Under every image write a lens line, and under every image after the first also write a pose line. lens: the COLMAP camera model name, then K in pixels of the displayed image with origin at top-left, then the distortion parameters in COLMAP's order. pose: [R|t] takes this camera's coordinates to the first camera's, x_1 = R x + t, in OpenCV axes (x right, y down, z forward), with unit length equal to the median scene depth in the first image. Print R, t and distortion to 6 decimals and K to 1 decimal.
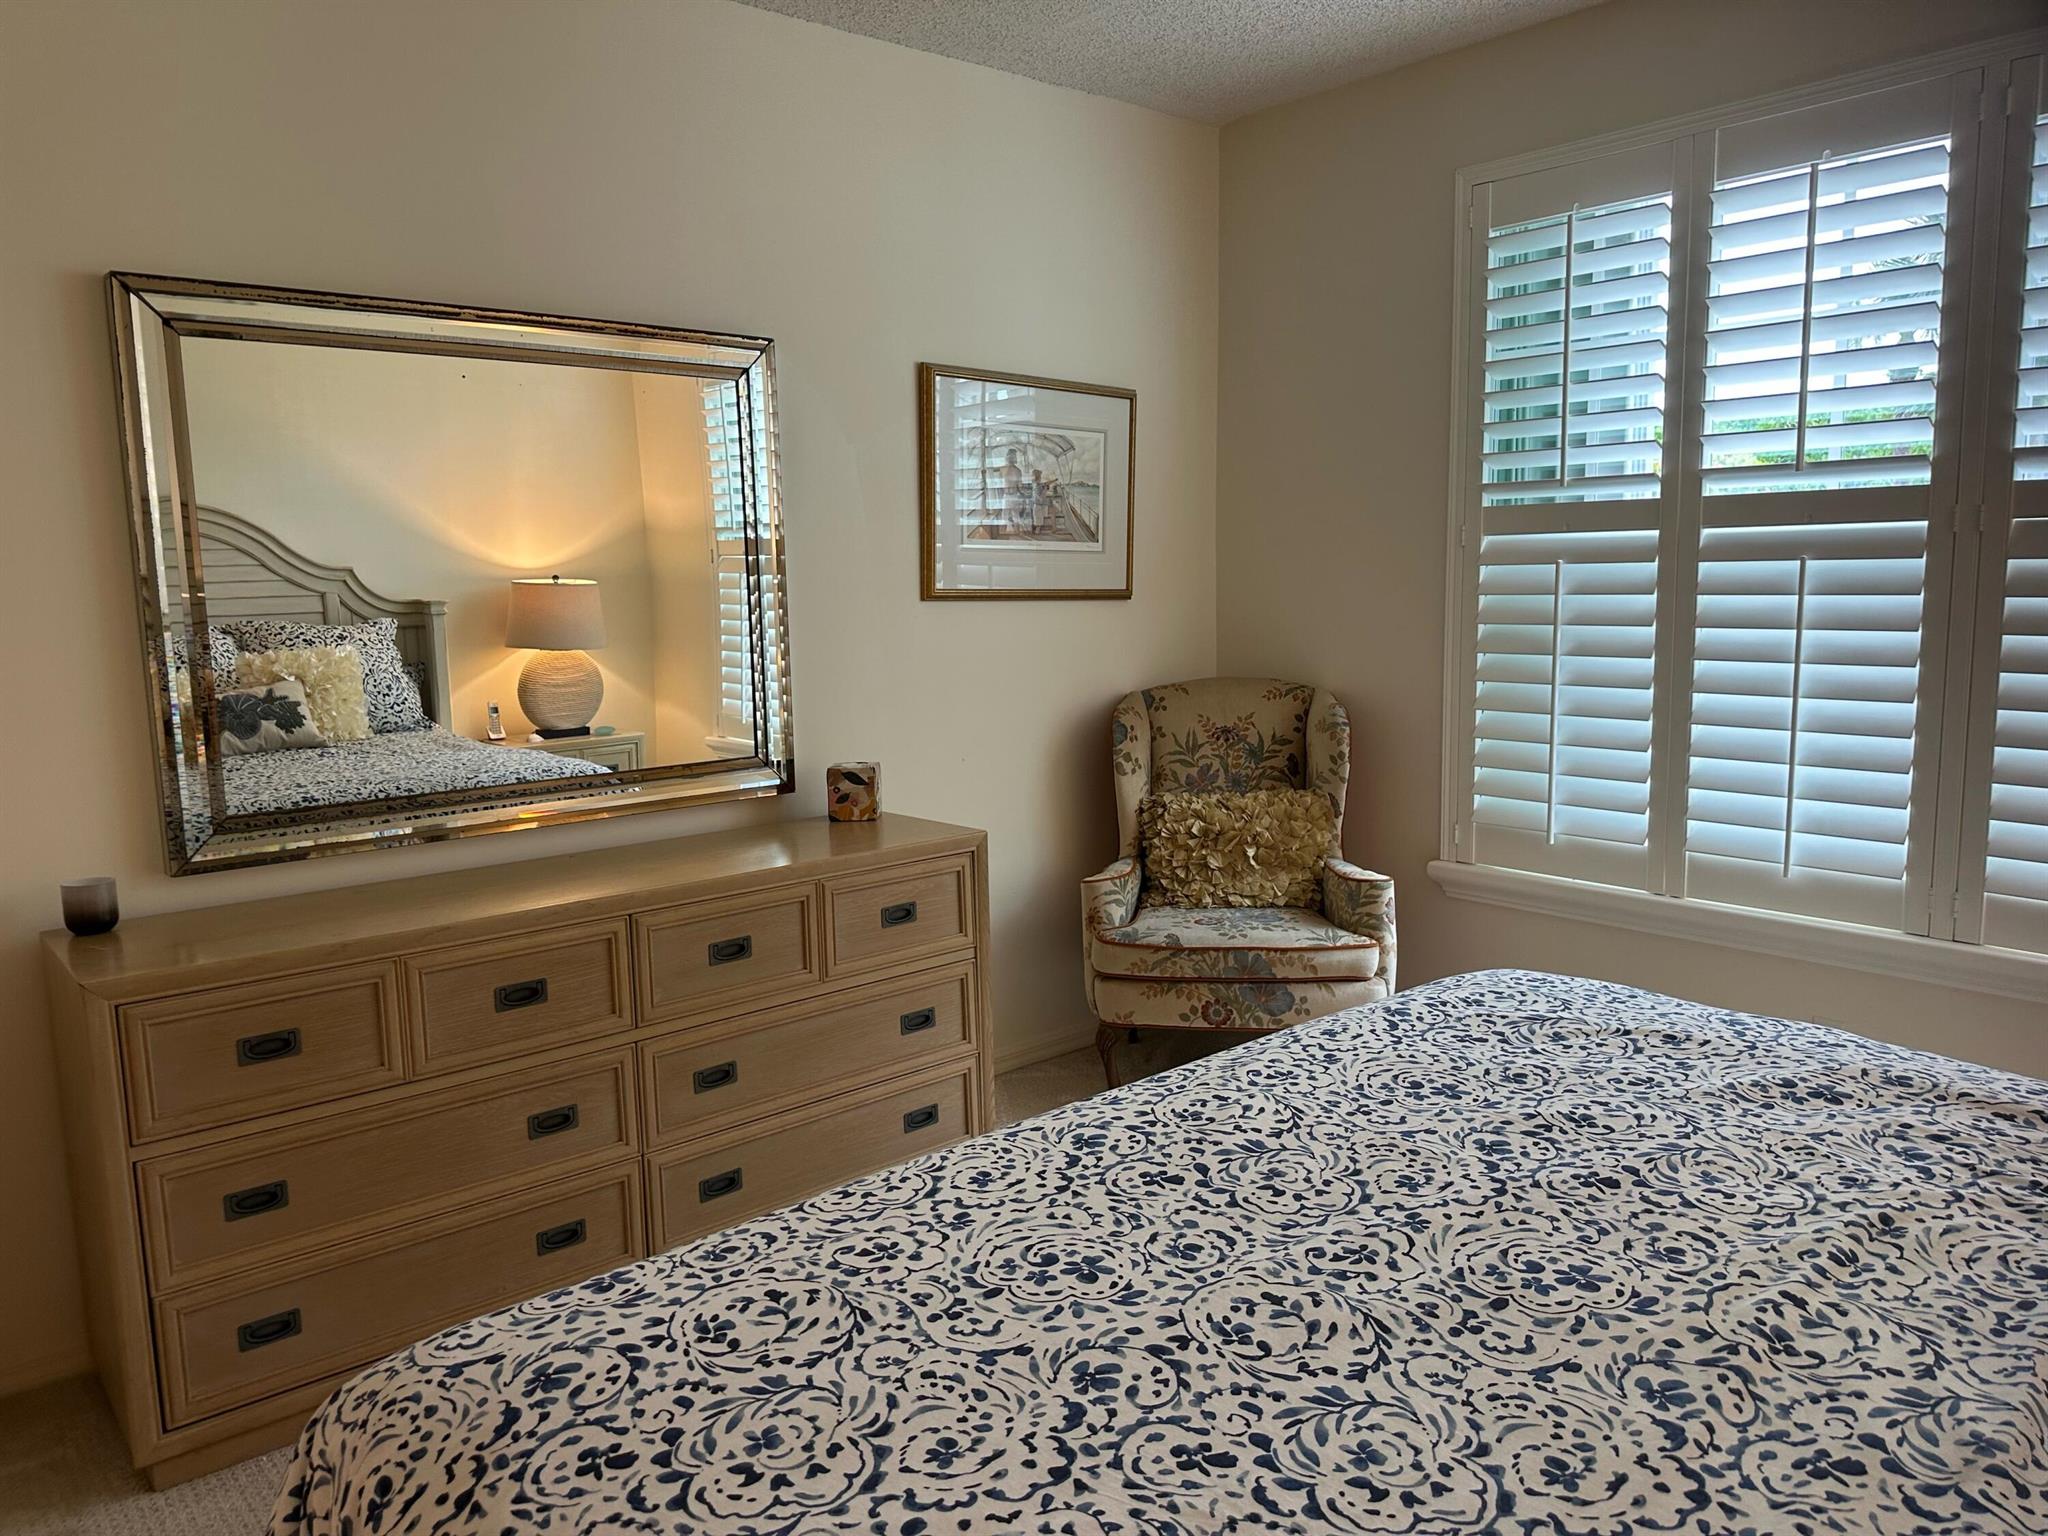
lens RADIAL K [[1443.8, 0, 1024.0], [0, 1443.8, 768.0], [0, 0, 1]] dist [0.005238, -0.002228]
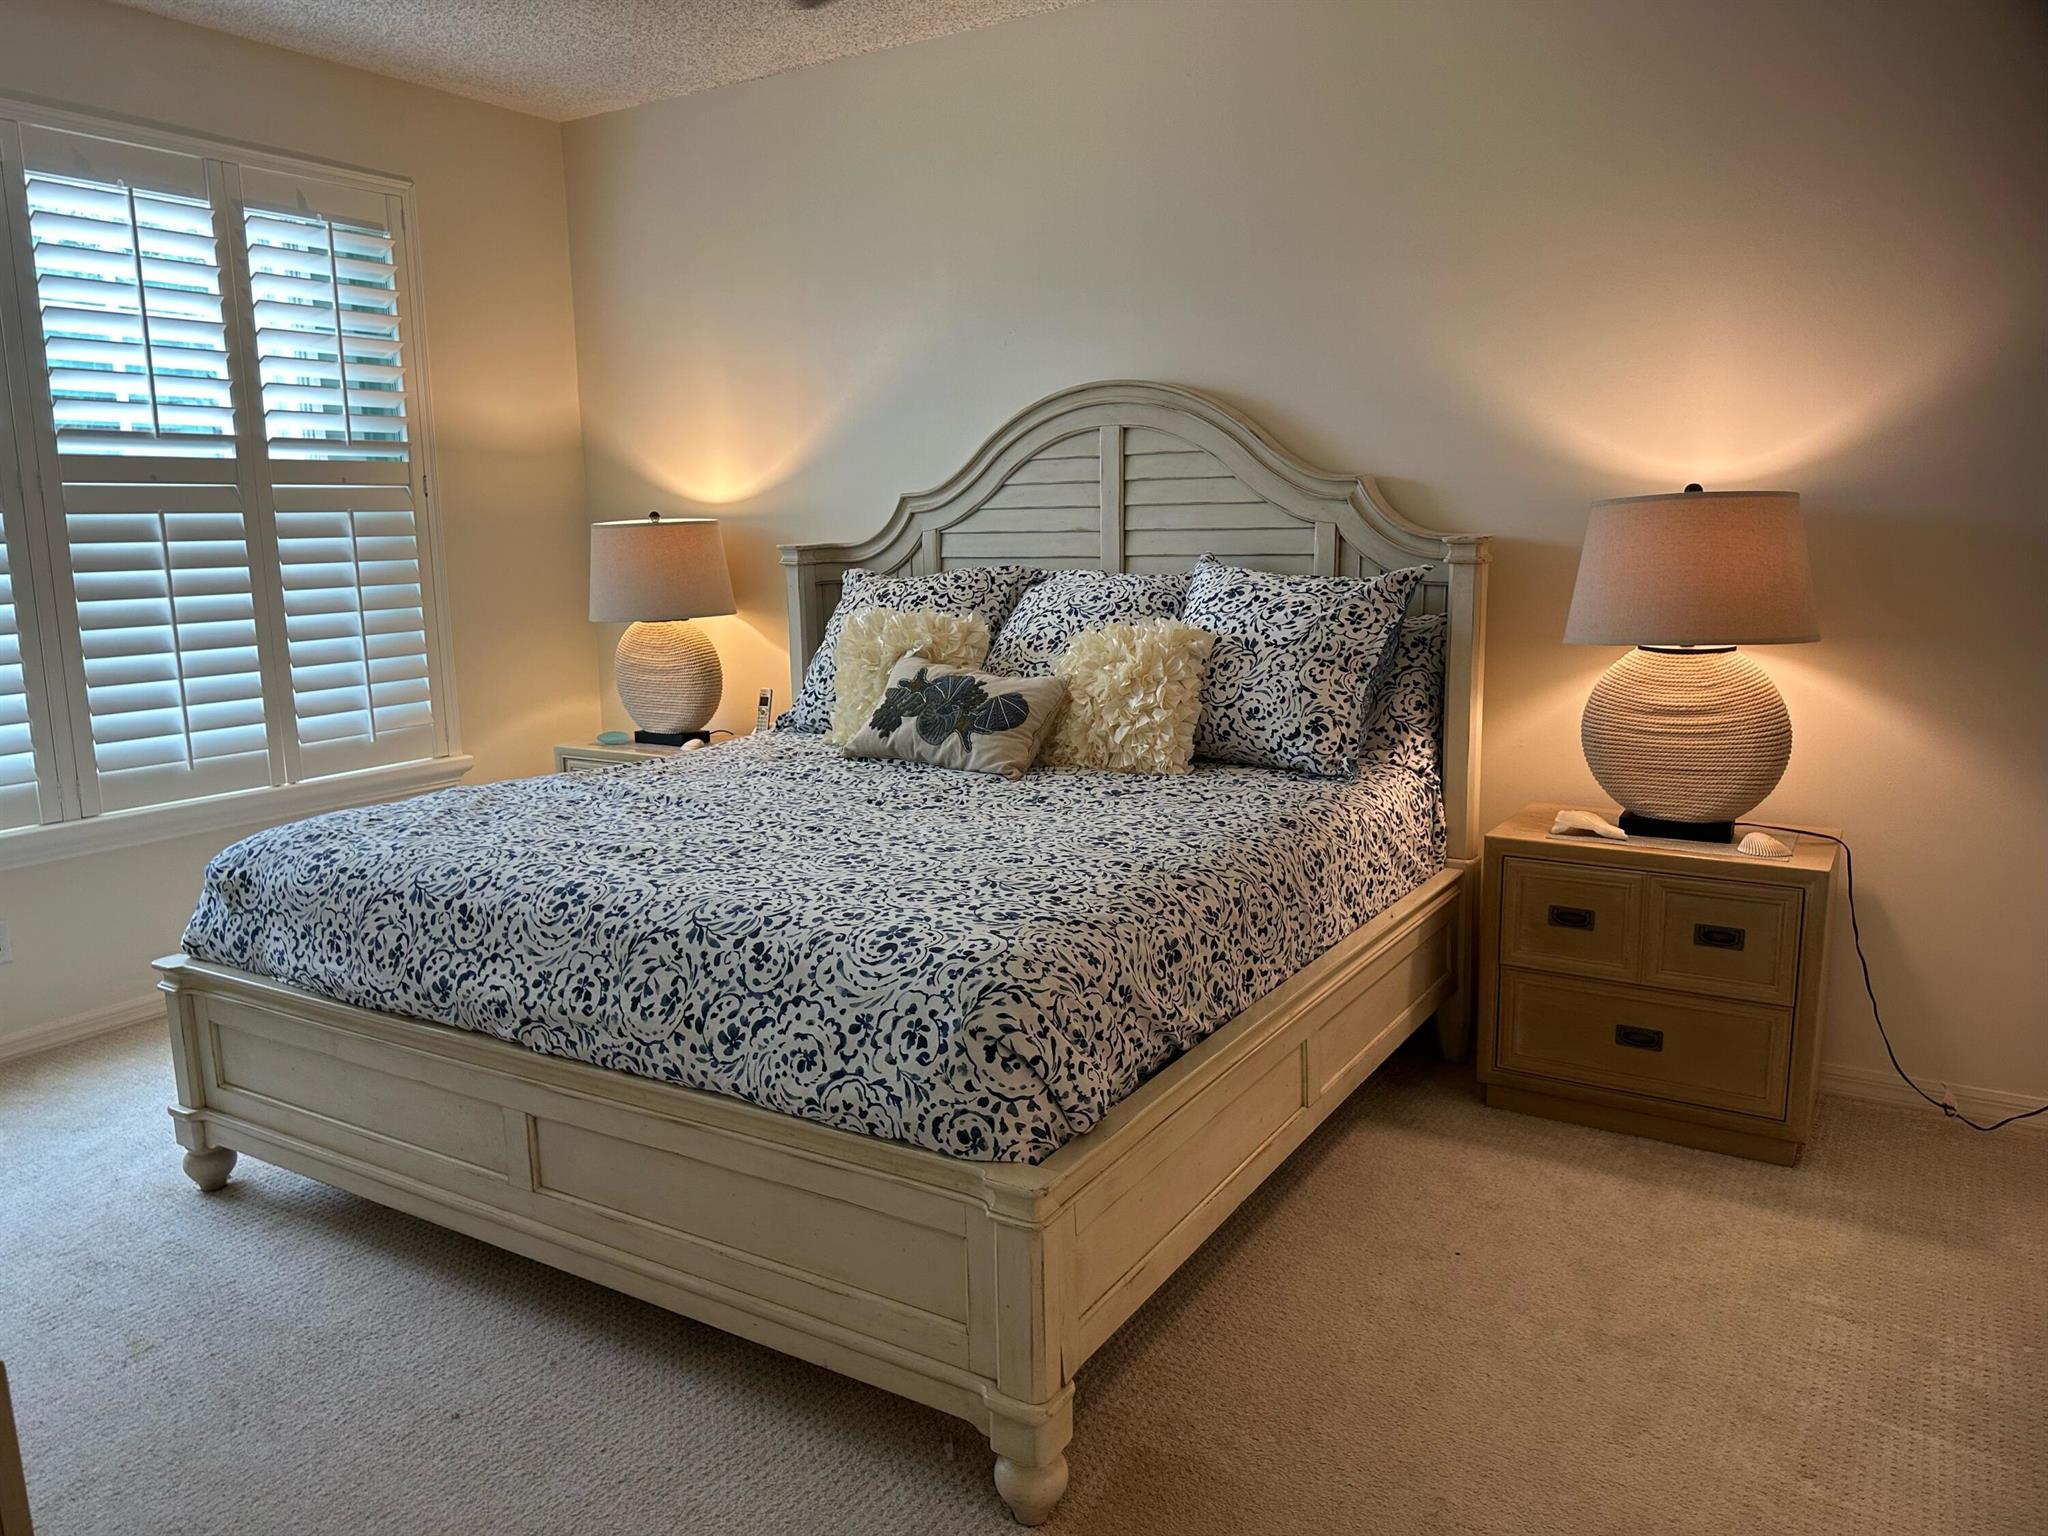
lens RADIAL K [[1443.8, 0, 1024.0], [0, 1443.8, 768.0], [0, 0, 1]] dist [0.005238, -0.002228]
pose [[-0.297199, -0.140988, 0.944349, -1.753341], [0.150086, 0.969845, 0.192029, -0.095179], [-0.942946, 0.198804, -0.267077, 1.231639]]
